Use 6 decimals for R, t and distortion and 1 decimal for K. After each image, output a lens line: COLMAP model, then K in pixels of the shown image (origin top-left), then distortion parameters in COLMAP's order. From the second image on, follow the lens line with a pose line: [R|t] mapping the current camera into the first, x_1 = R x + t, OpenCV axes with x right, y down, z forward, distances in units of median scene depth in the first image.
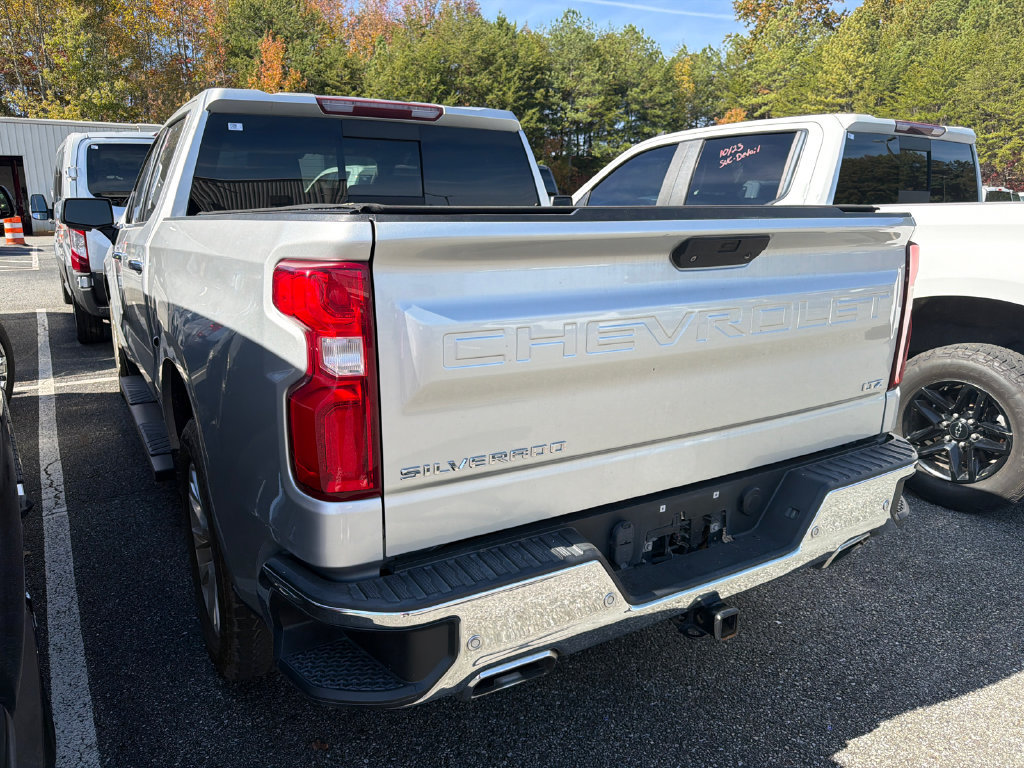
lens RADIAL K [[718.0, 0, 507.3], [0, 718.0, 380.5], [0, 0, 1]] dist [0.001609, -0.001532]
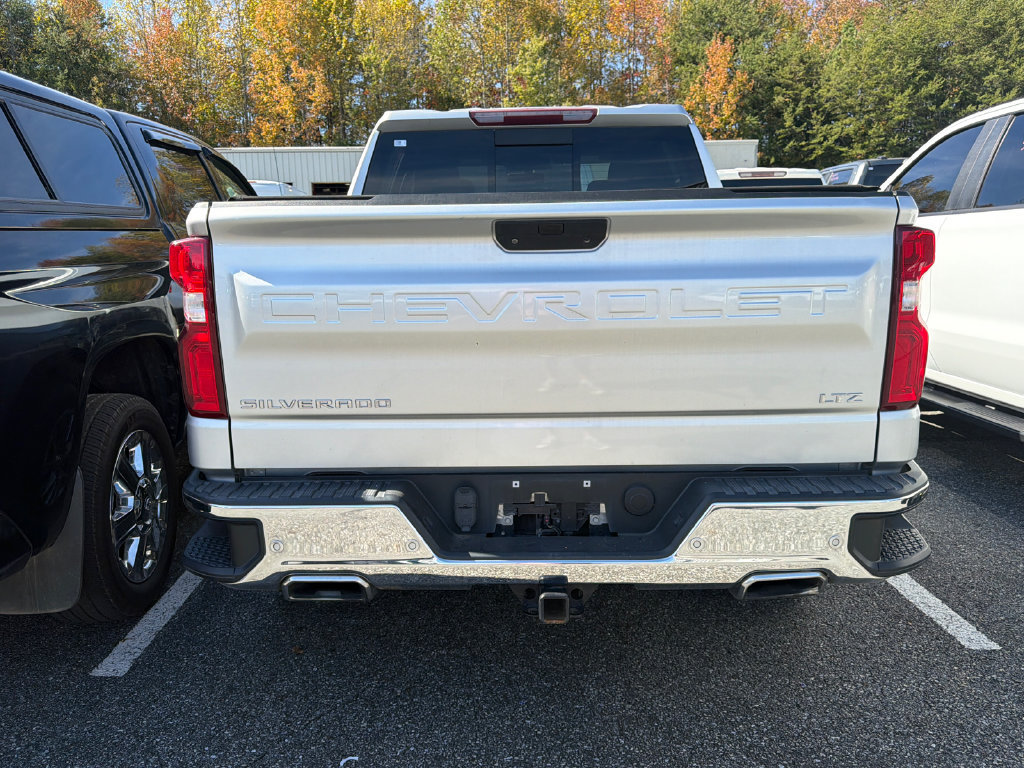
lens RADIAL K [[809.0, 0, 512.0], [0, 809.0, 384.0], [0, 0, 1]] dist [0.012924, -0.017127]
pose [[0.856939, 0.082106, -0.508836, 0.822081], [-0.102458, 0.994664, -0.012052, 0.051217], [0.505132, 0.062462, 0.860779, -0.013098]]
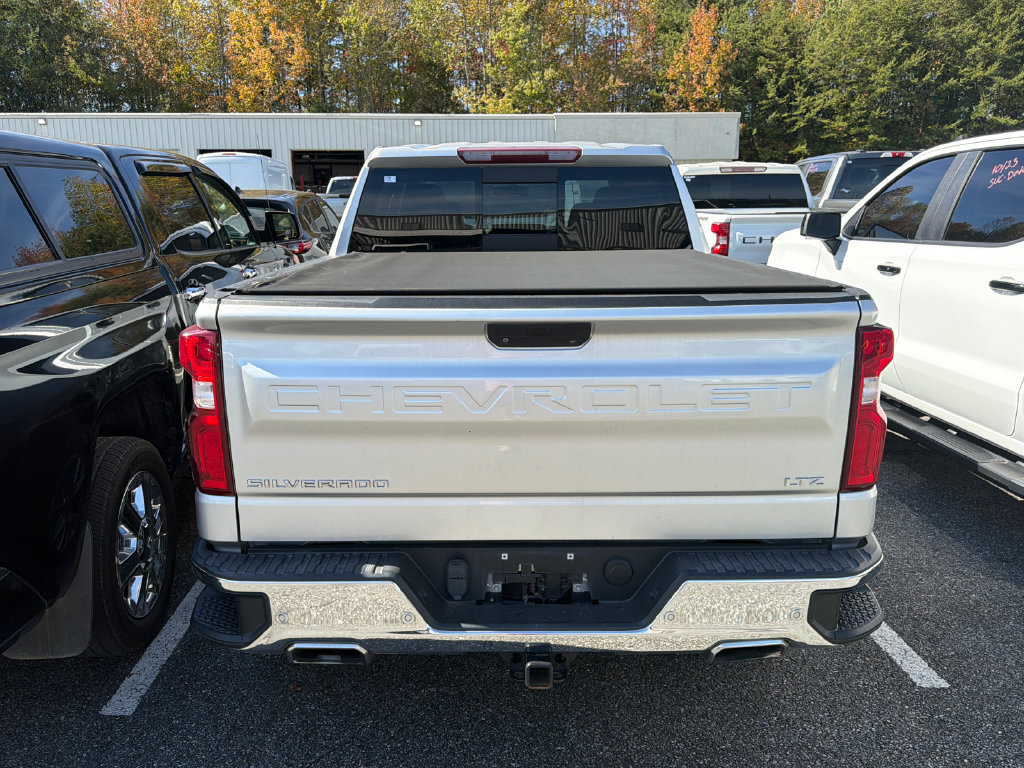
lens RADIAL K [[808.0, 0, 509.9], [0, 808.0, 382.8], [0, 0, 1]] dist [0.006597, -0.007036]
pose [[0.867191, 0.107021, -0.486340, 0.834683], [-0.109670, 0.993699, 0.023115, -0.123994], [0.485749, 0.033292, 0.873464, -0.101130]]
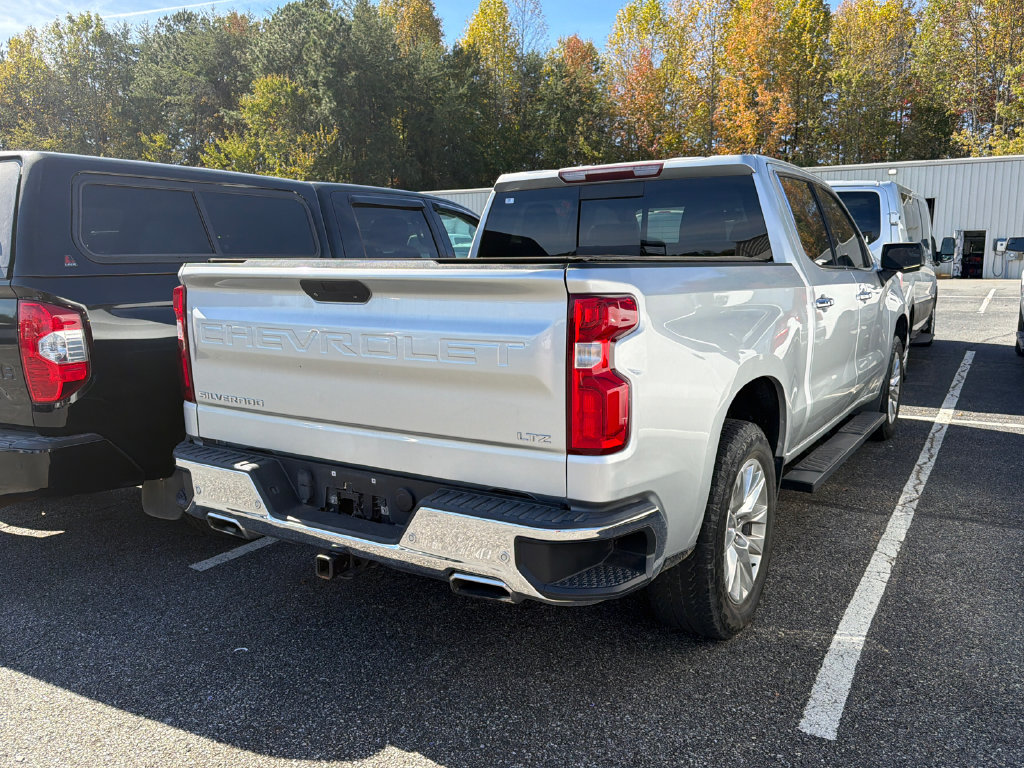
lens RADIAL K [[809.0, 0, 512.0], [0, 809.0, 384.0], [0, 0, 1]] dist [0.012924, -0.017127]
pose [[0.466872, 0.129956, -0.874724, 1.797208], [-0.192903, 0.980289, 0.042680, -0.131040], [0.863029, 0.148811, 0.482738, 0.533870]]
